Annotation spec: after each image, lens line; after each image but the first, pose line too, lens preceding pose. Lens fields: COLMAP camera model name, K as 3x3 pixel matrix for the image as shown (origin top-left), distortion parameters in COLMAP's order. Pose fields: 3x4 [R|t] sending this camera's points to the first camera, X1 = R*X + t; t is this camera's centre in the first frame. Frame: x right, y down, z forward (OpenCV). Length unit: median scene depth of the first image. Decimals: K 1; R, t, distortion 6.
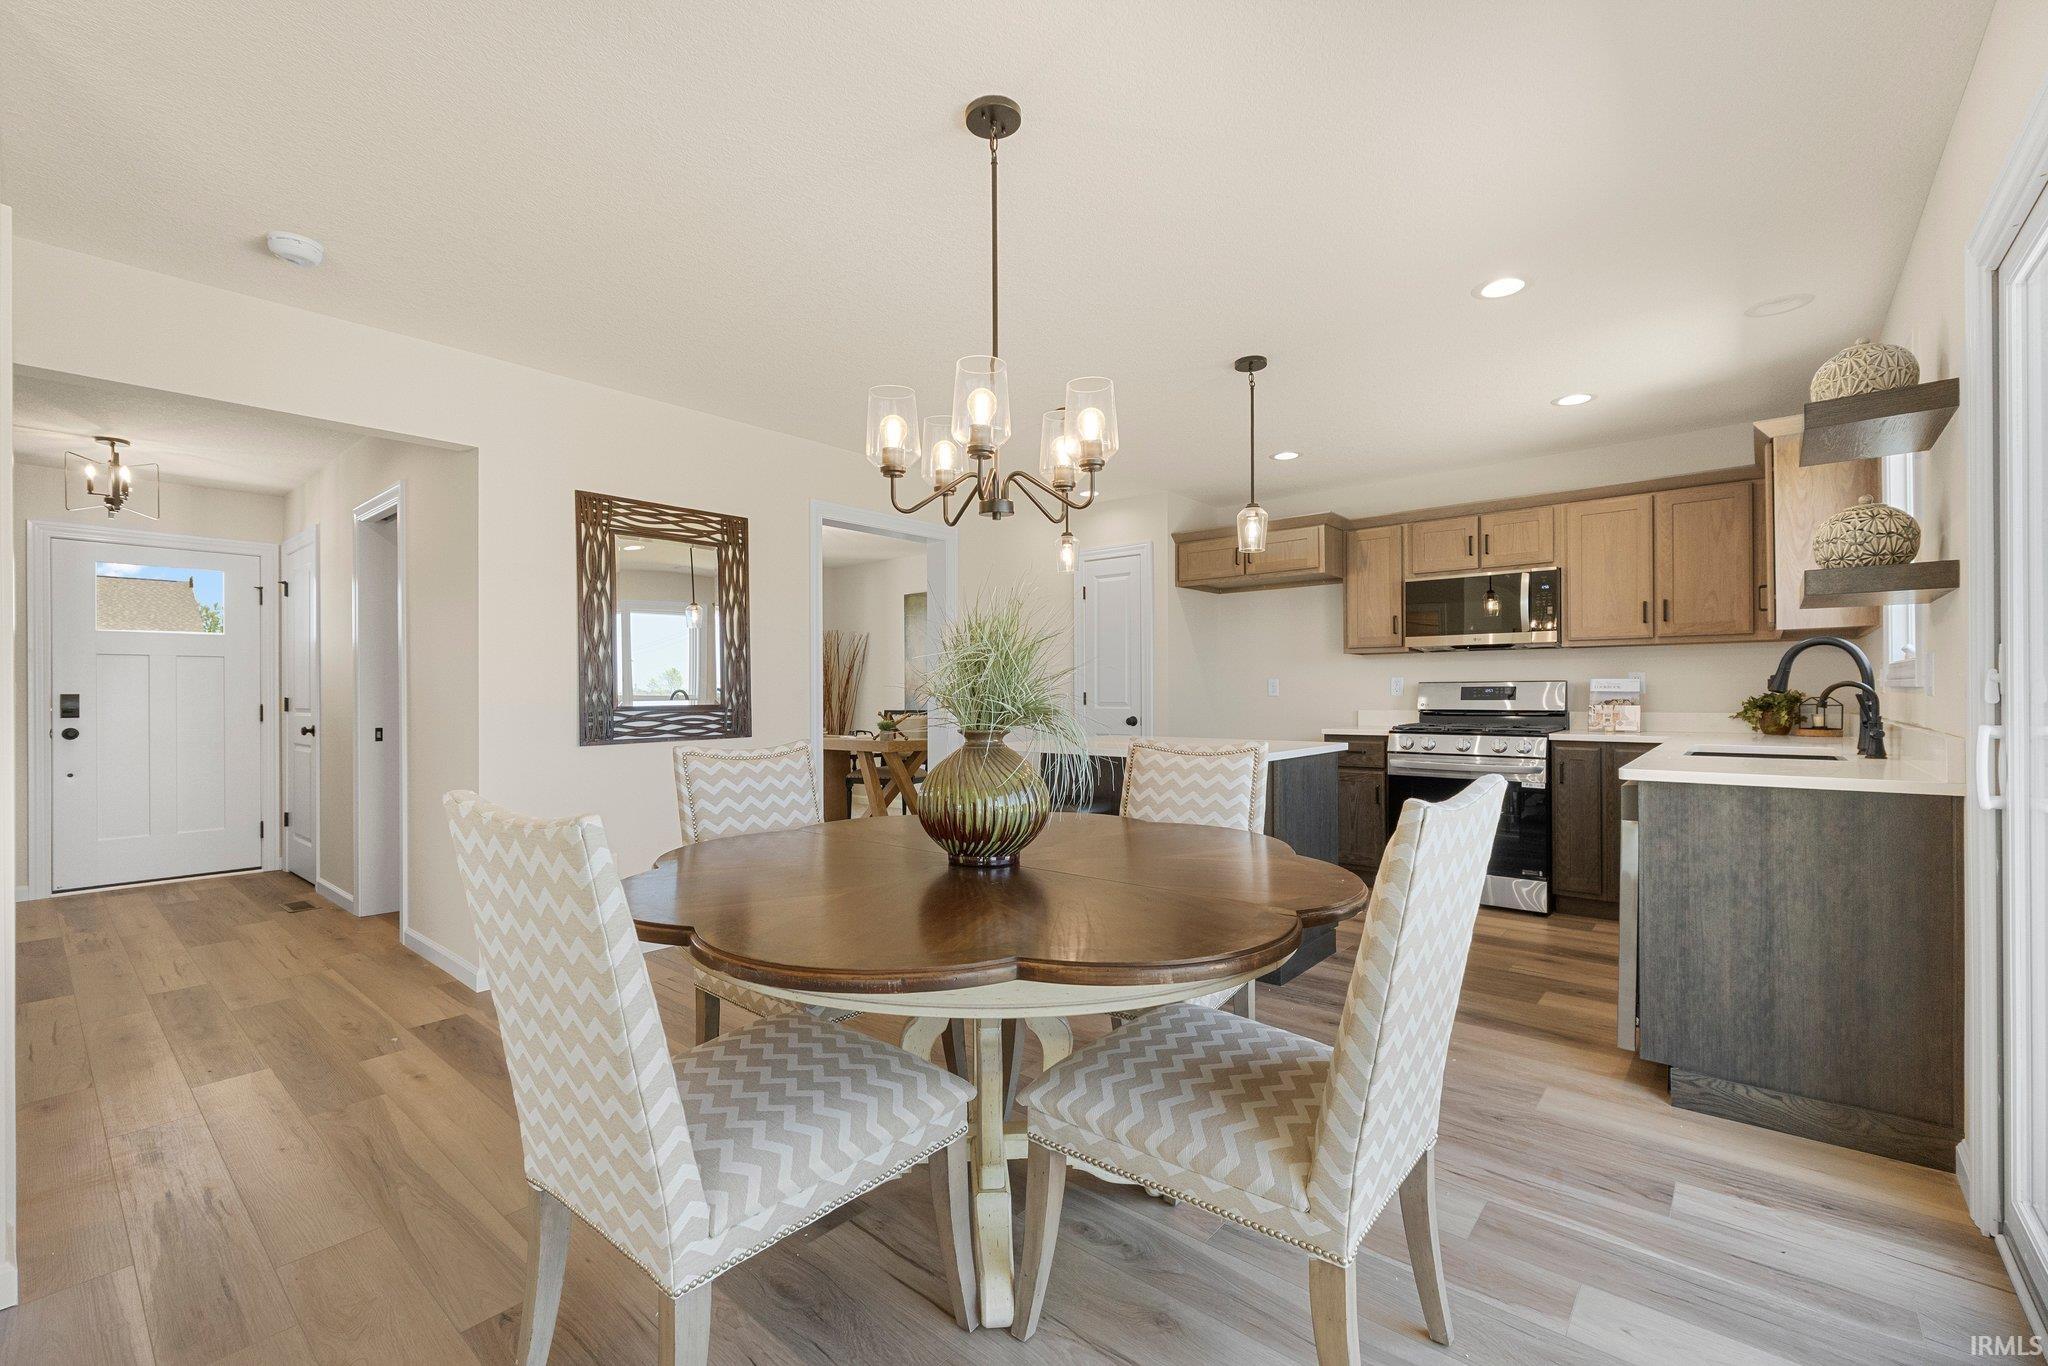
lens RADIAL K [[864.0, 0, 1017.4], [0, 864.0, 691.5], [0, 0, 1]] dist [-0.000575, 0.000176]
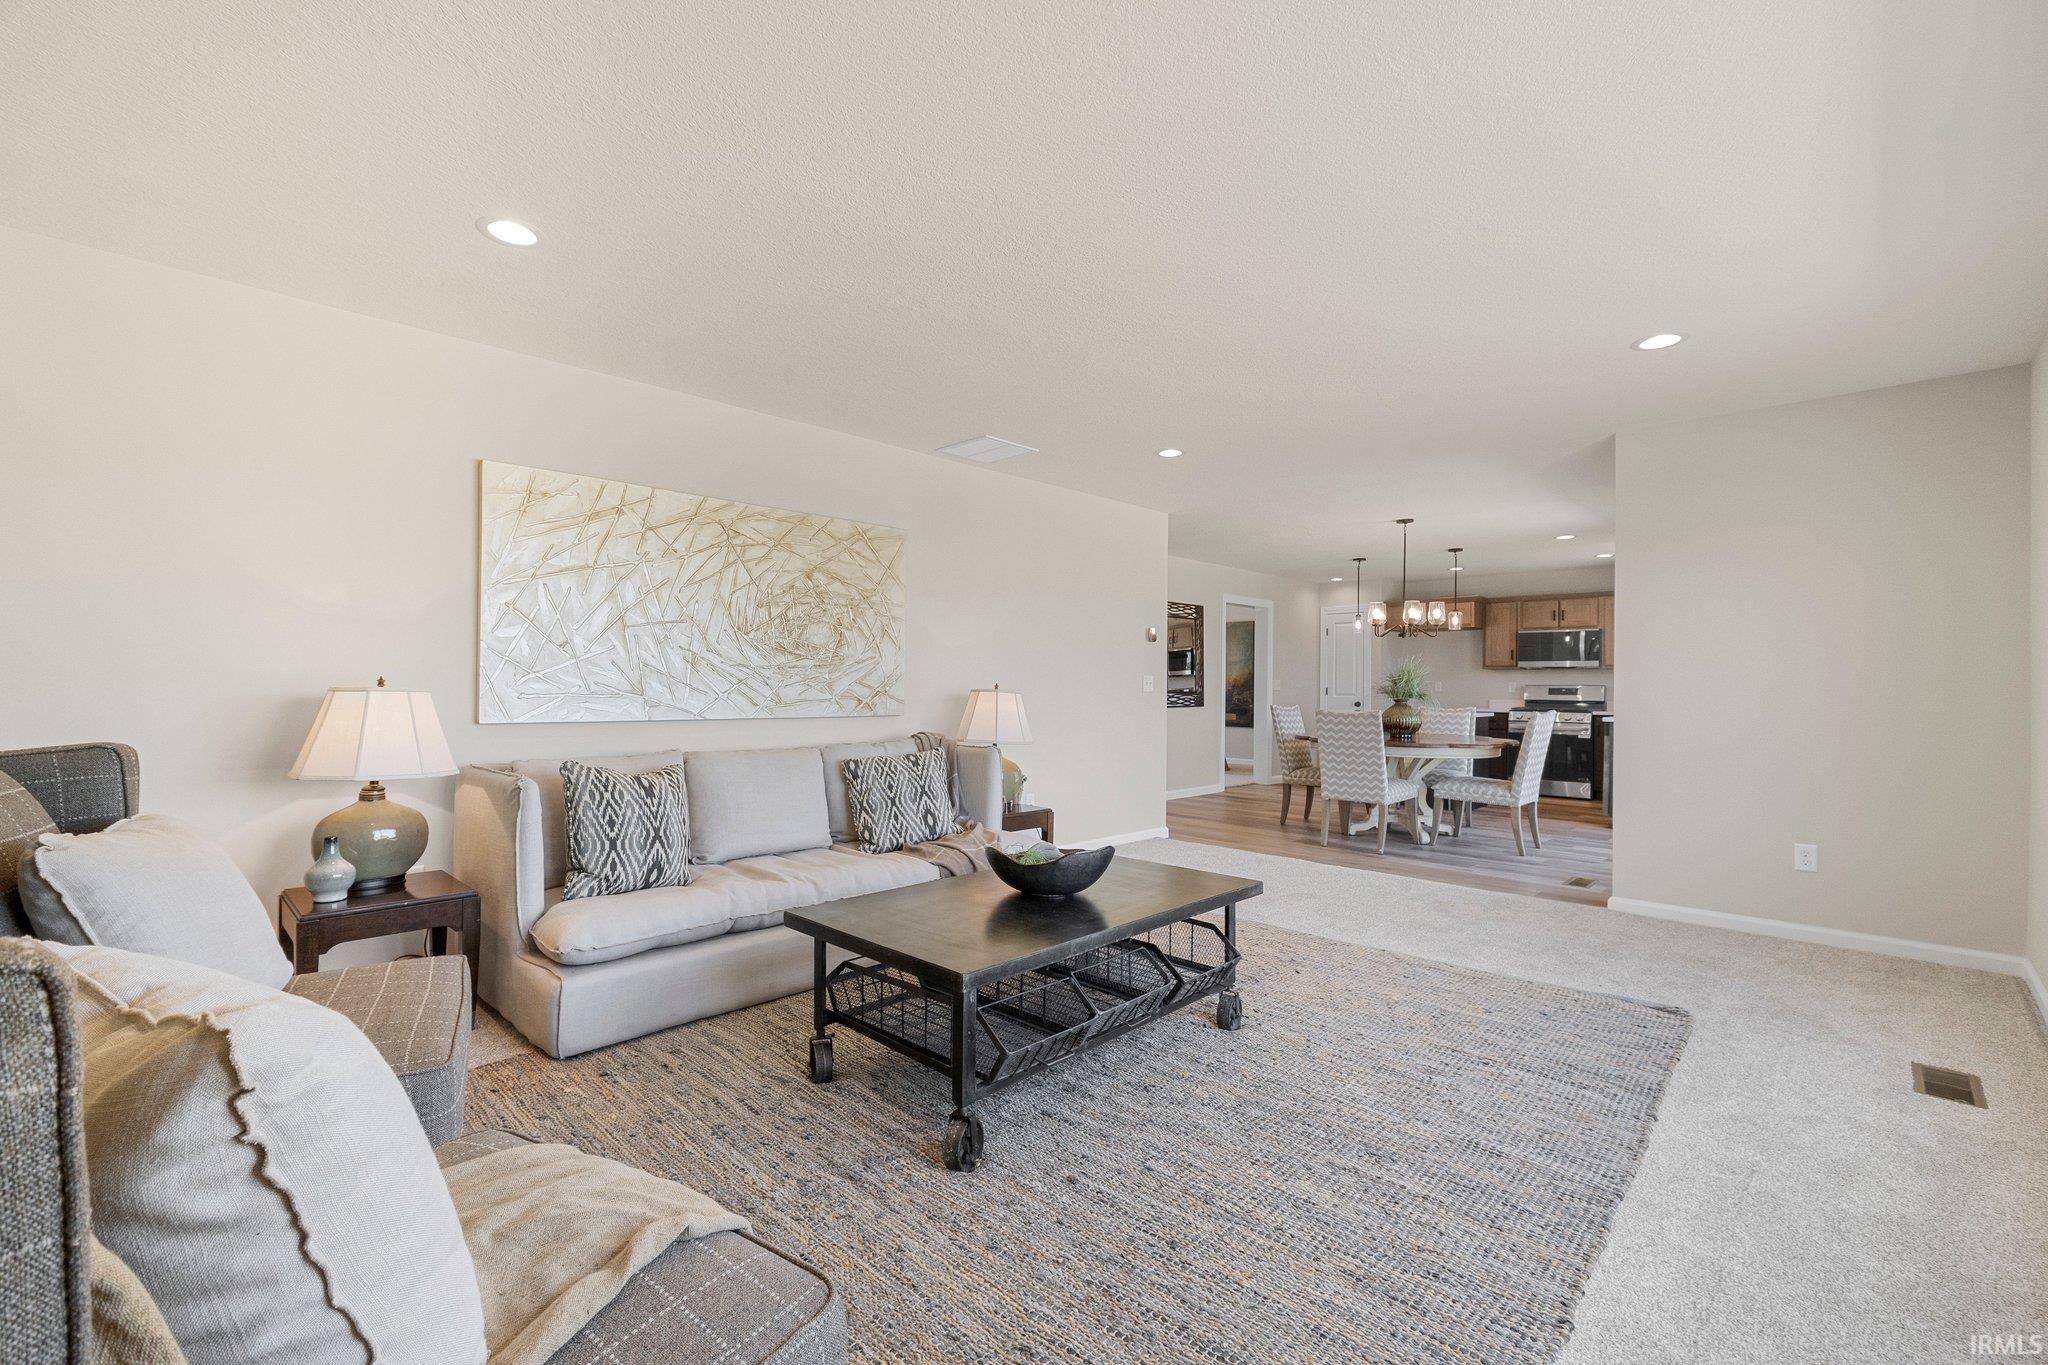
lens RADIAL K [[857.7, 0, 1009.4], [0, 857.7, 682.5], [0, 0, 1]] dist [0.001139, 0.000117]
pose [[0.995875, 0.013683, -0.089699, -0.600997], [-0.013766, 0.999905, -0.000305, -0.000136], [0.089687, 0.001539, 0.995969, -1.190487]]
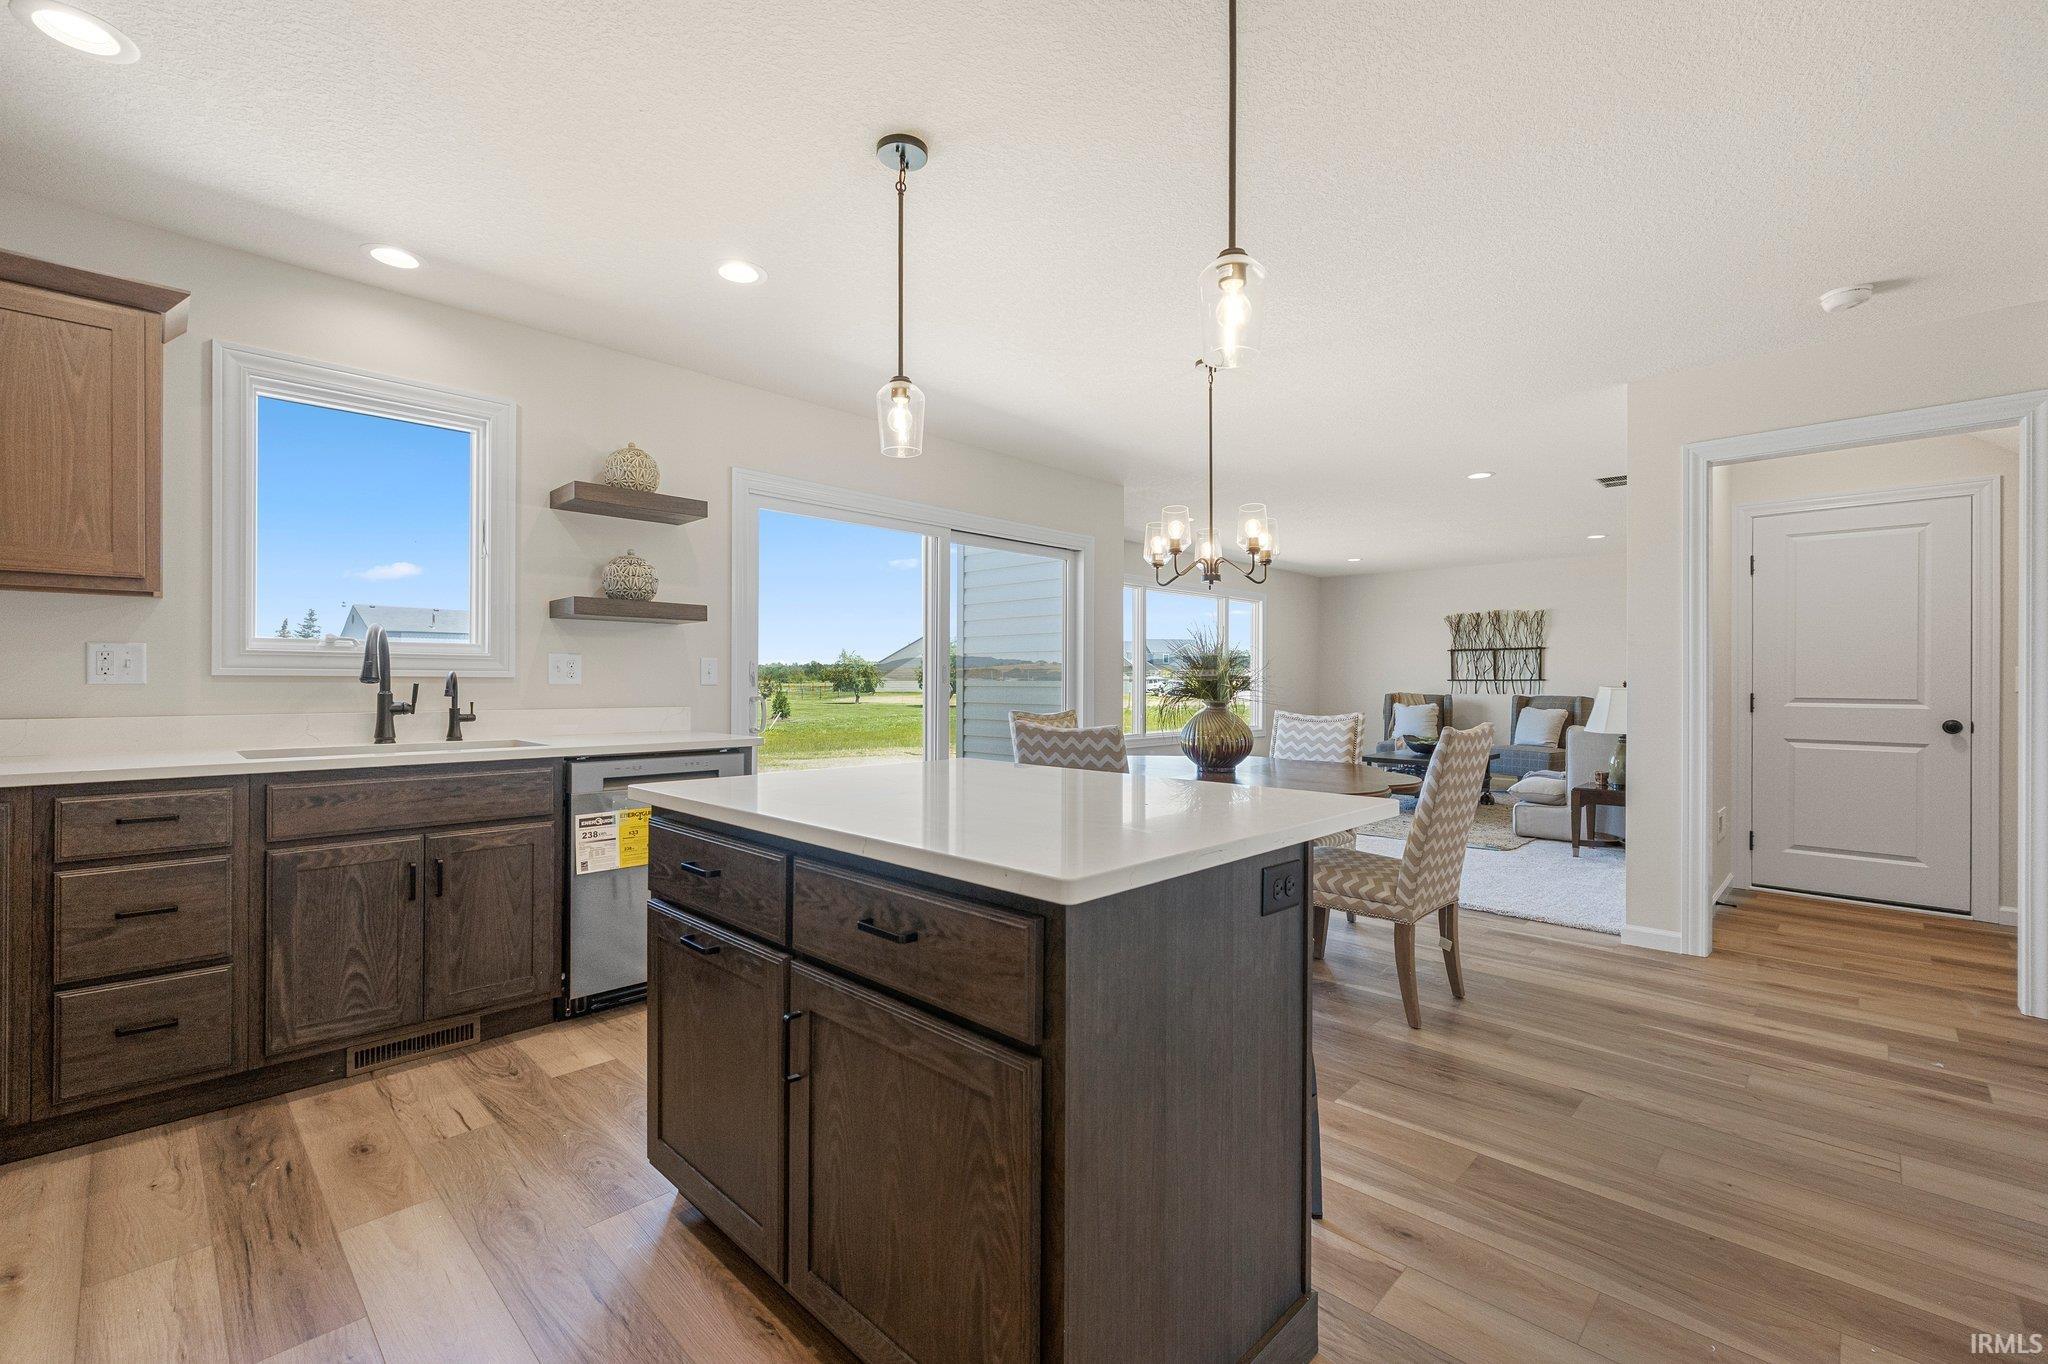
lens RADIAL K [[869.4, 0, 1015.0], [0, 869.4, 679.3], [0, 0, 1]] dist [-0.001004, -0.000087]
pose [[-0.997808, 0.002441, 0.066127, 0.121314], [0.002114, 0.999985, -0.005015, 0.003378], [-0.066138, -0.004864, -0.997799, 1.329105]]
